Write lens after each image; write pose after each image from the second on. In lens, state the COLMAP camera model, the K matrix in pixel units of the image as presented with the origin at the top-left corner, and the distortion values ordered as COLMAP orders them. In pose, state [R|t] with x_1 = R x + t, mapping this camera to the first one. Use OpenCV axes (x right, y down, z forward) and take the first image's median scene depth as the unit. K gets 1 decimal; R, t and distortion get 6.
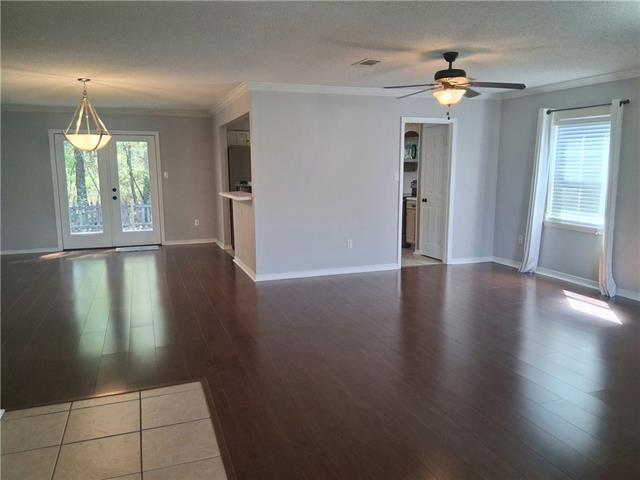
lens RADIAL K [[484.9, 0, 314.7], [0, 484.9, 242.7], [0, 0, 1]] dist [0.035579, -0.028029]
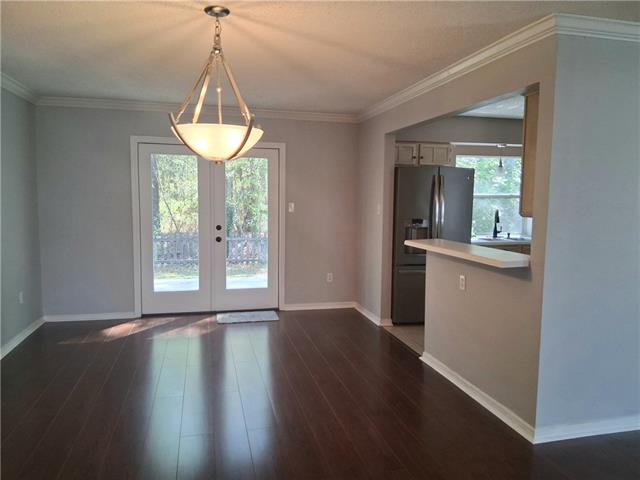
lens RADIAL K [[484.9, 0, 323.7], [0, 484.9, 240.0], [0, 0, 1]] dist [0.035579, -0.028029]
pose [[0.994274, 0.030798, -0.102328, -0.197400], [-0.037416, 0.997287, -0.063399, -0.054205], [0.100098, 0.066865, 0.992728, 0.349233]]
